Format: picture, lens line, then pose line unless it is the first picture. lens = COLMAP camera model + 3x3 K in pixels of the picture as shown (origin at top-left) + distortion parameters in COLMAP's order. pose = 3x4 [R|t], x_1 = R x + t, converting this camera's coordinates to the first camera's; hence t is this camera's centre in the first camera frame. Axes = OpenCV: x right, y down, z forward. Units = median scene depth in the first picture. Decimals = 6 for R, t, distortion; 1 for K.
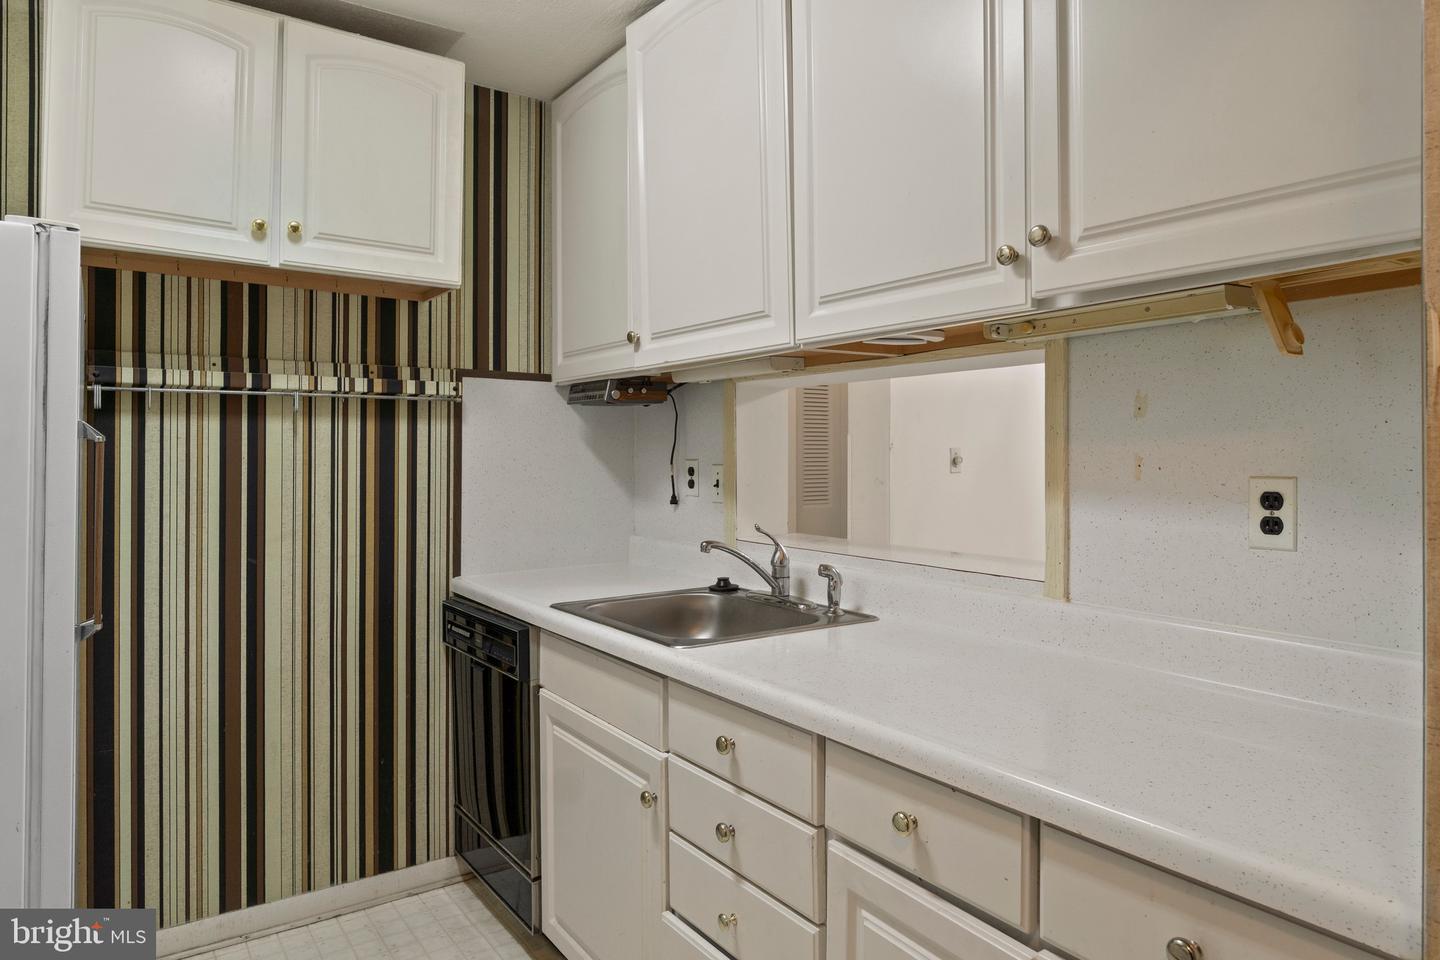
lens RADIAL K [[871.1, 0, 722.7], [0, 871.1, 451.9], [0, 0, 1]] dist [0.002144, 0.000134]
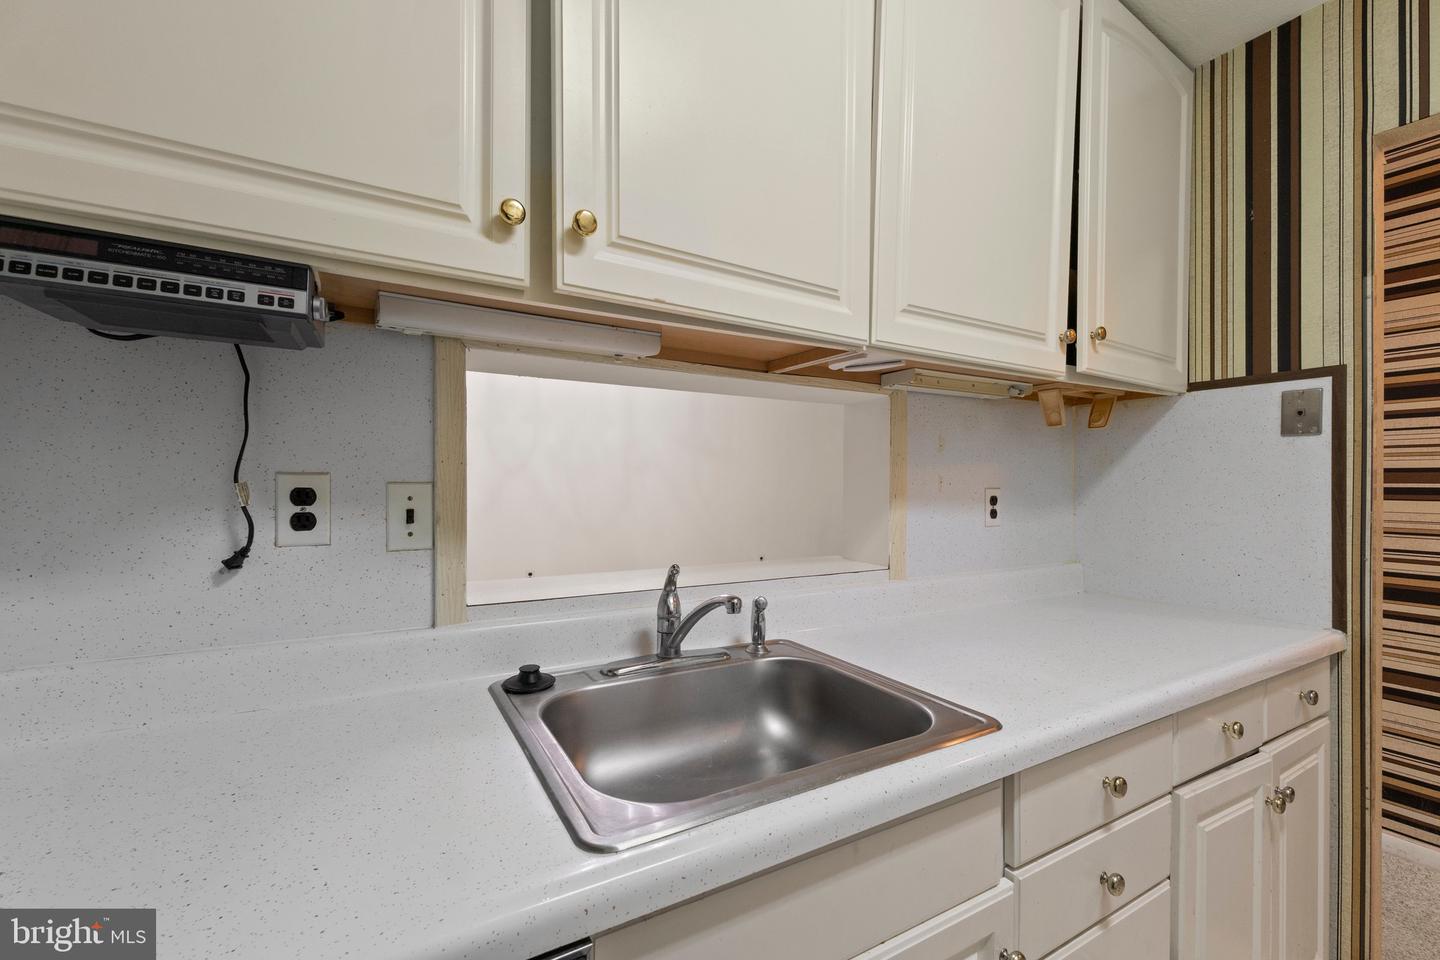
lens RADIAL K [[609.0, 0, 720.0], [0, 609.0, 480.0], [0, 0, 1]] dist [0.008399, -0.000375]
pose [[0.086864, 0.006912, 0.996196, -0.521610], [-0.010556, 0.999926, -0.006018, 0.018465], [-0.996164, -0.009993, 0.086930, 1.051150]]
